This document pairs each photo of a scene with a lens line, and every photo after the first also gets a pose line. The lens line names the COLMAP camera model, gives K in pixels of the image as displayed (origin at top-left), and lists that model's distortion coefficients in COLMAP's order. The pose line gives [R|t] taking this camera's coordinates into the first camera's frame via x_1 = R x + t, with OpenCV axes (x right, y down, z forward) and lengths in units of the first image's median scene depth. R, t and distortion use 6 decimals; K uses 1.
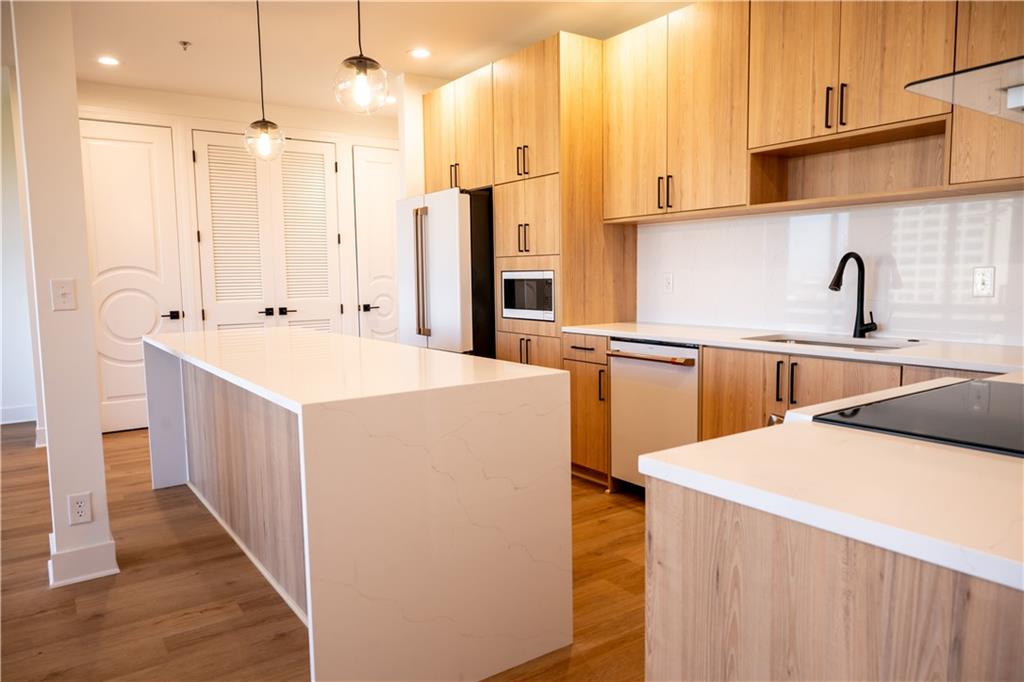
lens RADIAL K [[701.8, 0, 516.6], [0, 701.8, 340.6], [0, 0, 1]] dist [-0.001211, 0.000349]
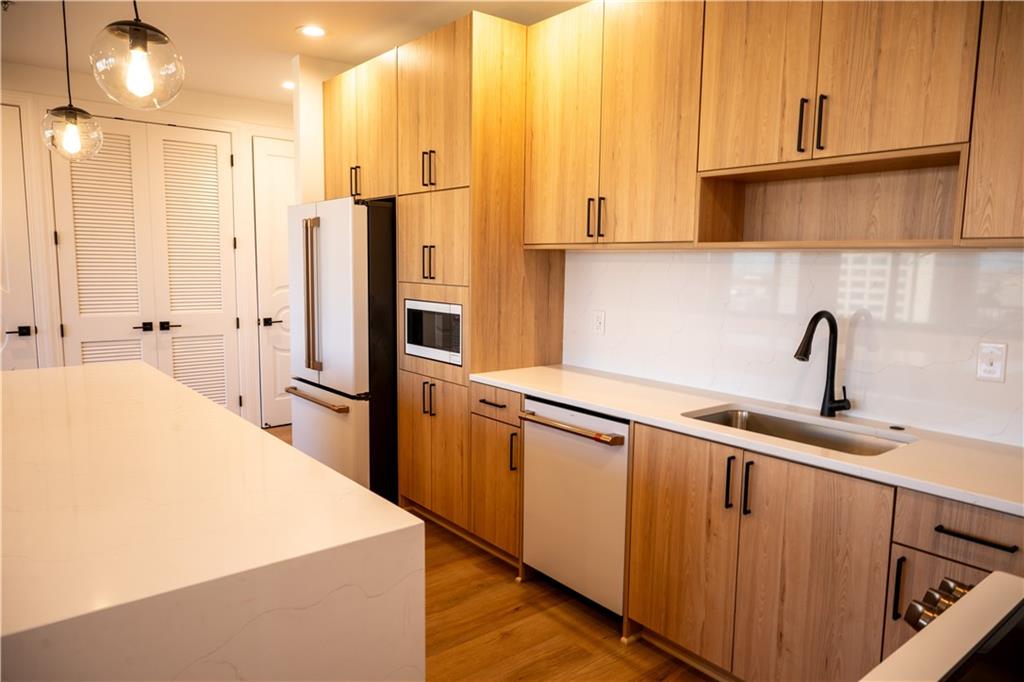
lens RADIAL K [[682.9, 0, 517.1], [0, 682.9, 343.4], [0, 0, 1]] dist [0.001050, -0.000837]
pose [[0.997197, 0.020500, 0.071962, 0.067529], [-0.022221, 0.999484, 0.023188, -0.083491], [-0.071449, -0.024722, 0.997138, 0.217285]]
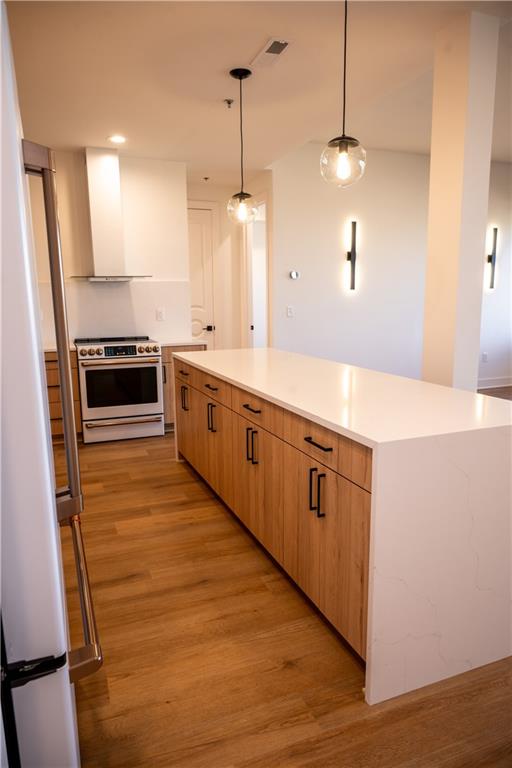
lens RADIAL K [[510.6, 0, 253.6], [0, 510.6, 386.1], [0, 0, 1]] dist [-0.000105, 0.000296]
pose [[-0.971890, -0.013861, 0.235028, -0.385231], [0.049248, 0.964212, 0.260518, -0.181539], [-0.230228, 0.264770, -0.936425, 1.604870]]
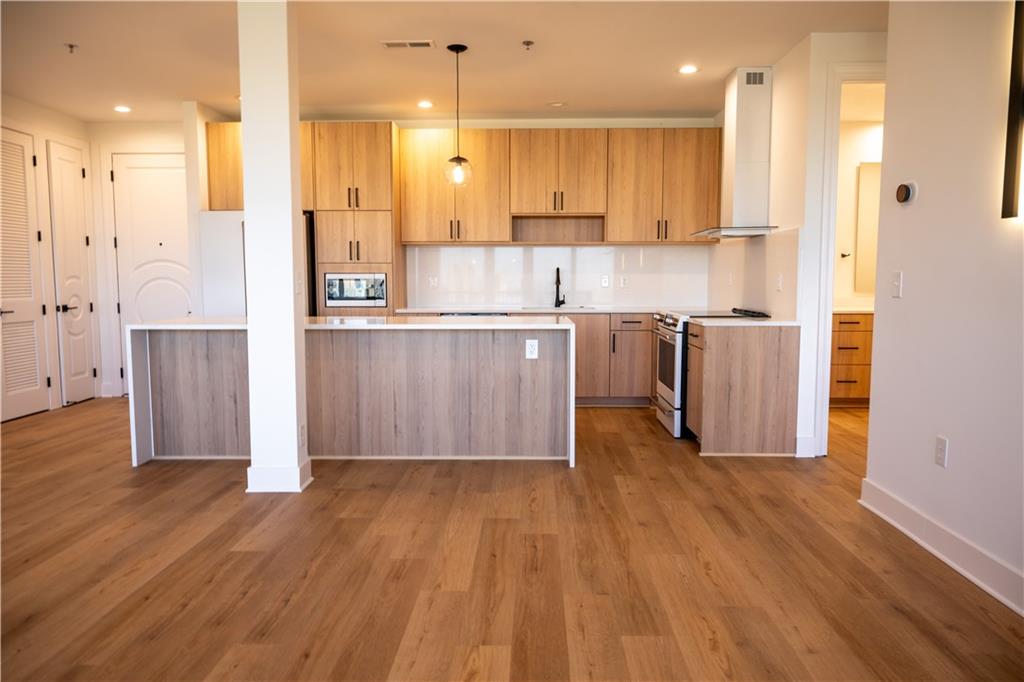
lens RADIAL K [[701.8, 0, 516.6], [0, 701.8, 340.6], [0, 0, 1]] dist [-0.001211, 0.000349]
pose [[0.588908, -0.057530, 0.806150, -1.137415], [0.069293, 0.997385, 0.020558, 0.038768], [-0.805224, 0.043754, 0.591354, -0.142444]]
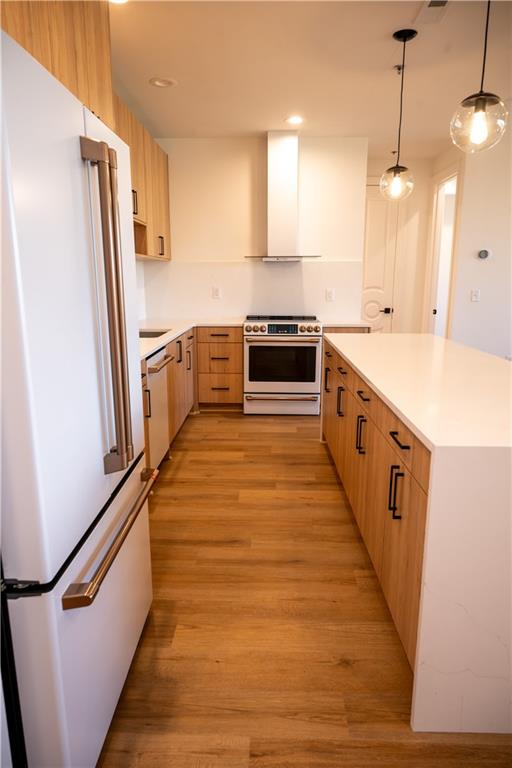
lens RADIAL K [[512.1, 0, 256.0], [0, 512.1, 384.0], [0, 0, 1]] dist [0.001050, -0.000837]
pose [[-0.803949, -0.107554, 0.584892, -0.492769], [0.067276, 0.960748, 0.269142, -0.174530], [-0.590881, 0.255725, -0.765156, 1.551853]]
